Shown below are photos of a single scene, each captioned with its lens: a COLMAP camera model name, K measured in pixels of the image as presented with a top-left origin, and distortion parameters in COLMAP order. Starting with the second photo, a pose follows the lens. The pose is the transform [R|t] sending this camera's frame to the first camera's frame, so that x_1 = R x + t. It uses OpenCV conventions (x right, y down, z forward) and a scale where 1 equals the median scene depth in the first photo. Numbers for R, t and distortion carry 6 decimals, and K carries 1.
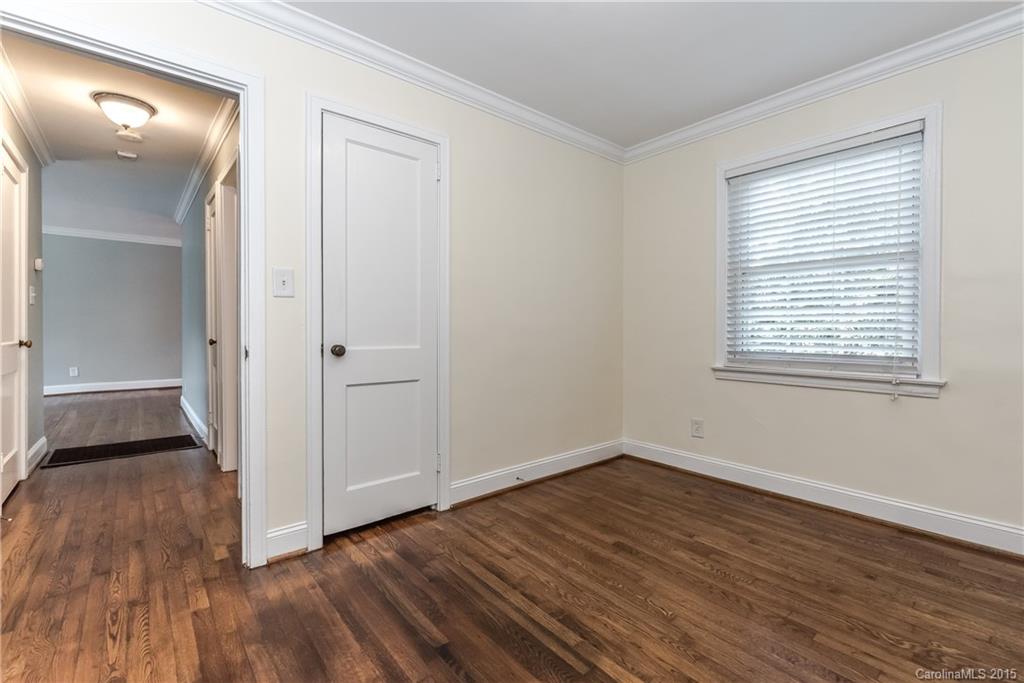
lens RADIAL K [[454.3, 0, 508.4], [0, 454.3, 336.7], [0, 0, 1]] dist [0.004038, -0.000058]
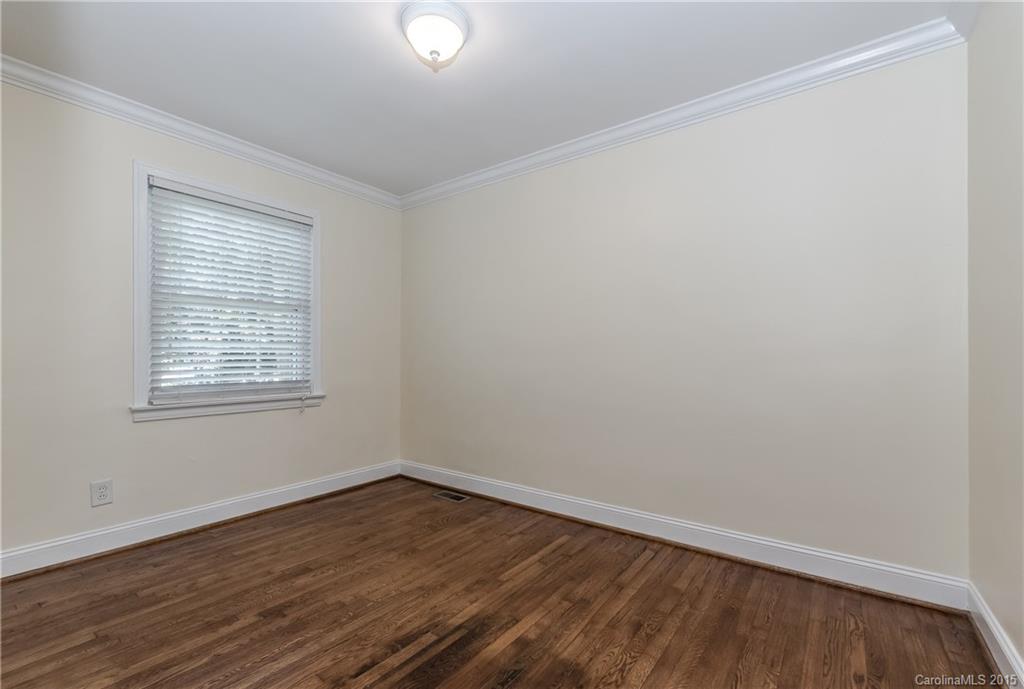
lens RADIAL K [[455.9, 0, 515.6], [0, 455.9, 367.0], [0, 0, 1]] dist [0.002223, 0.000406]
pose [[-0.240643, -0.022012, 0.970364, -0.672926], [0.021573, 0.999375, 0.028020, -0.021330], [-0.970374, 0.027676, -0.240017, 0.710603]]
